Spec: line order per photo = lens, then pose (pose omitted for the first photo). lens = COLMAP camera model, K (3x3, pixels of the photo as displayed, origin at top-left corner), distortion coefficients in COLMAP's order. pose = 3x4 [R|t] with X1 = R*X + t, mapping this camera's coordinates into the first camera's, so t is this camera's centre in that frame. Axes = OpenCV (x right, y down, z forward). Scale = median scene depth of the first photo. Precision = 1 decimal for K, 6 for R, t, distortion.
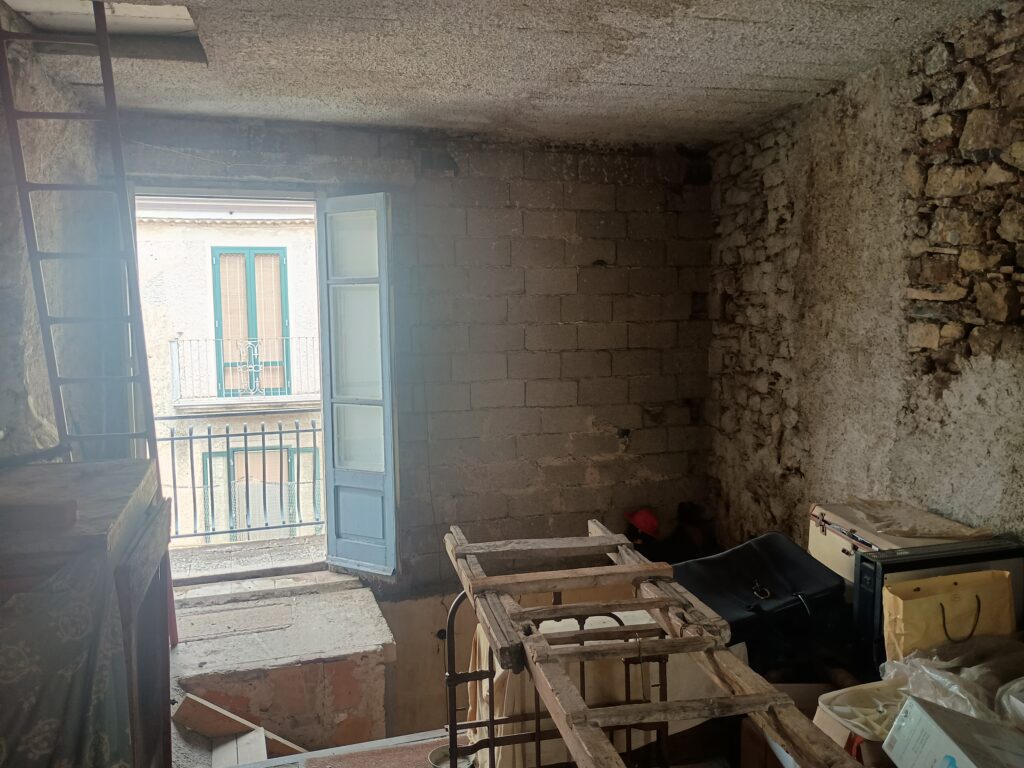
lens RADIAL K [[862.2, 0, 520.3], [0, 862.2, 375.9], [0, 0, 1]] dist [0.044472, -0.065093]
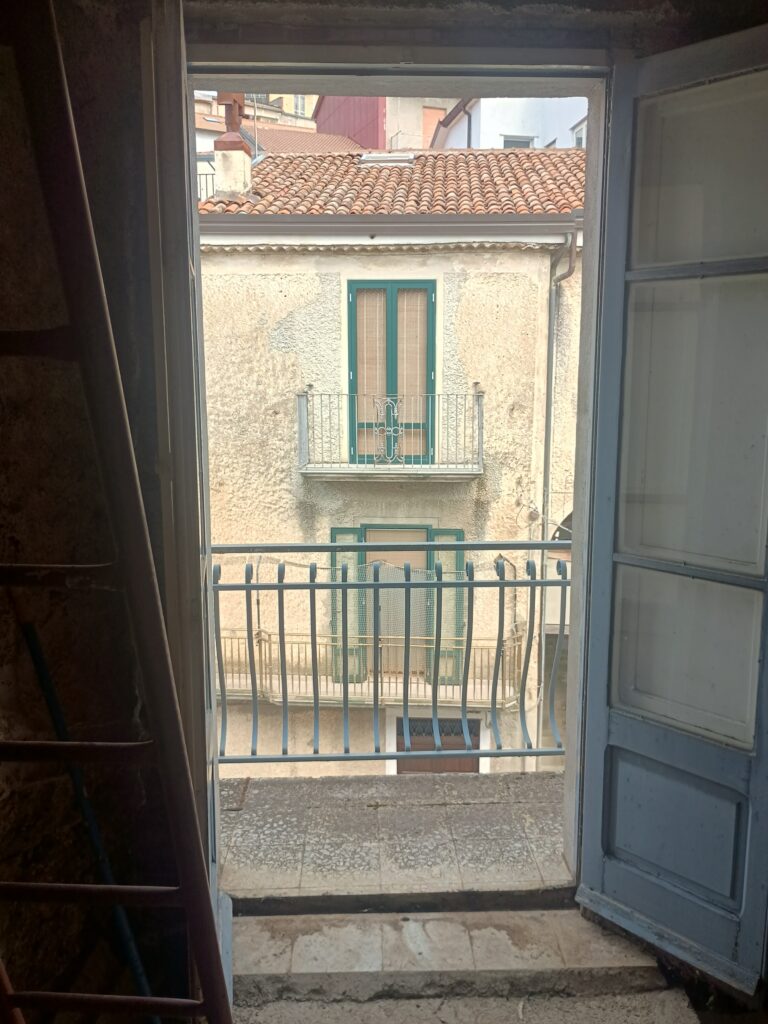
lens RADIAL K [[862.2, 0, 391.8], [0, 862.2, 507.4], [0, 0, 1]] dist [0.044472, -0.065093]
pose [[0.959508, 0.058842, -0.275467, -0.206358], [-0.034409, 0.995098, 0.092710, -0.032293], [0.279572, -0.079478, 0.956830, 0.553109]]
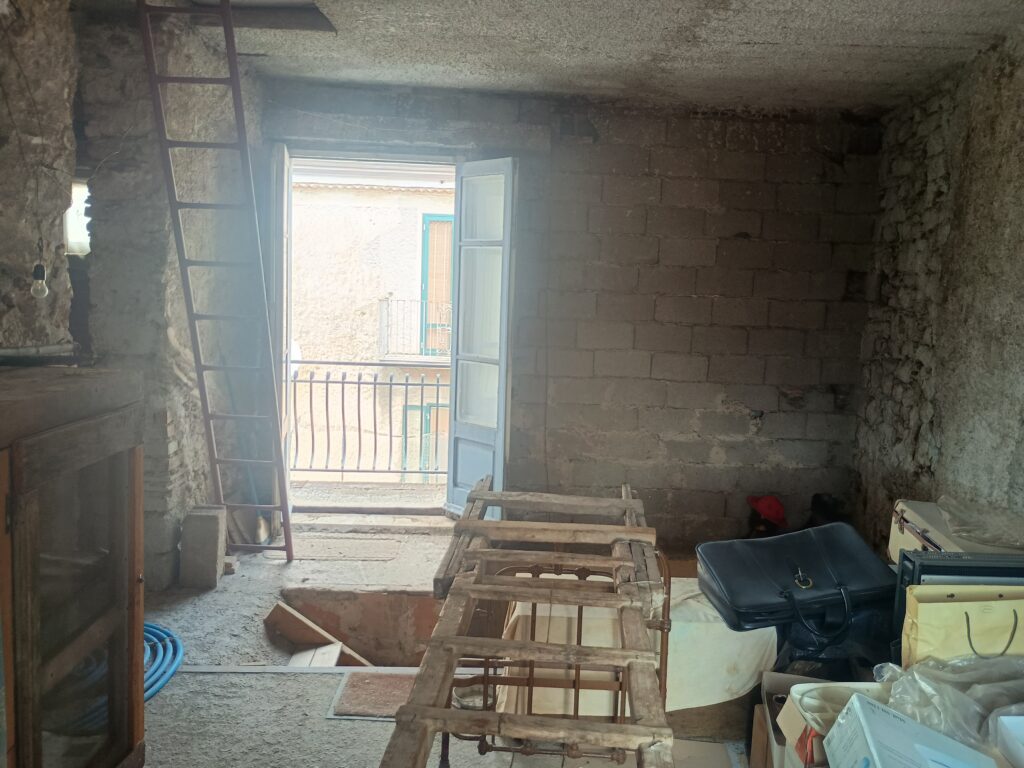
lens RADIAL K [[862.2, 0, 516.1], [0, 862.2, 383.4], [0, 0, 1]] dist [0.044472, -0.065093]
pose [[0.961616, 0.080301, -0.262385, 0.129152], [-0.071115, 0.996482, 0.044336, 0.009096], [0.265022, -0.023974, 0.963944, 0.004590]]
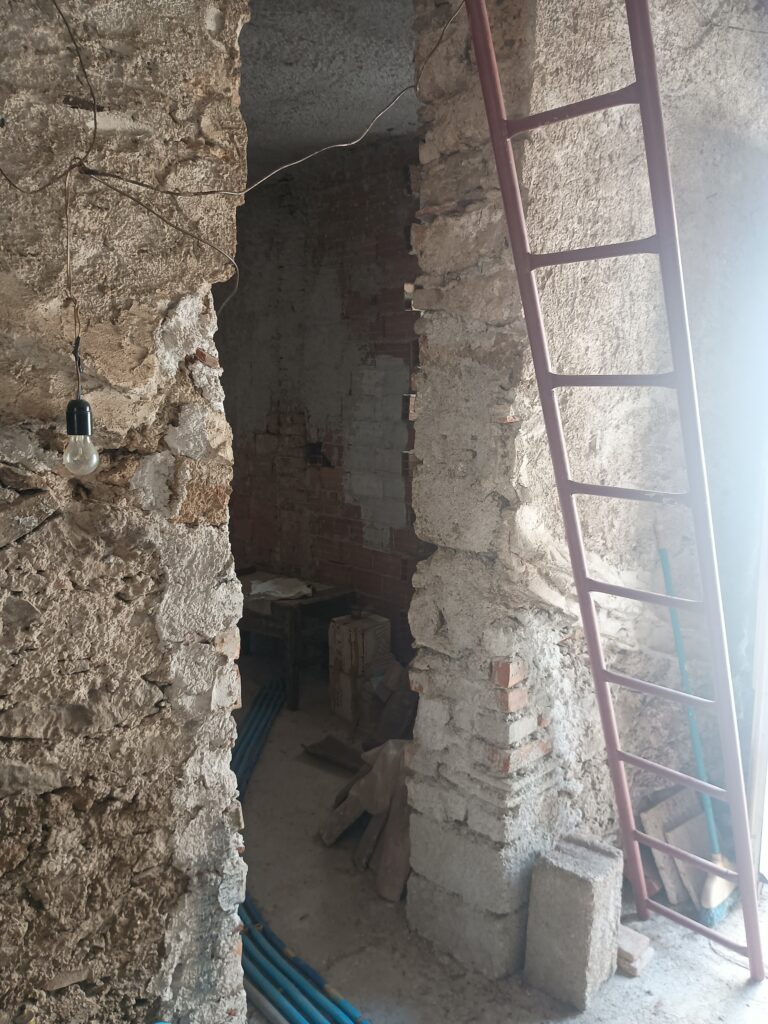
lens RADIAL K [[862.2, 0, 386.4], [0, 862.2, 519.8], [0, 0, 1]] dist [0.044472, -0.065093]
pose [[0.470837, 0.150981, -0.869205, -0.059118], [-0.076880, 0.988521, 0.130062, -0.026307], [0.878864, 0.005586, 0.477039, 0.431561]]
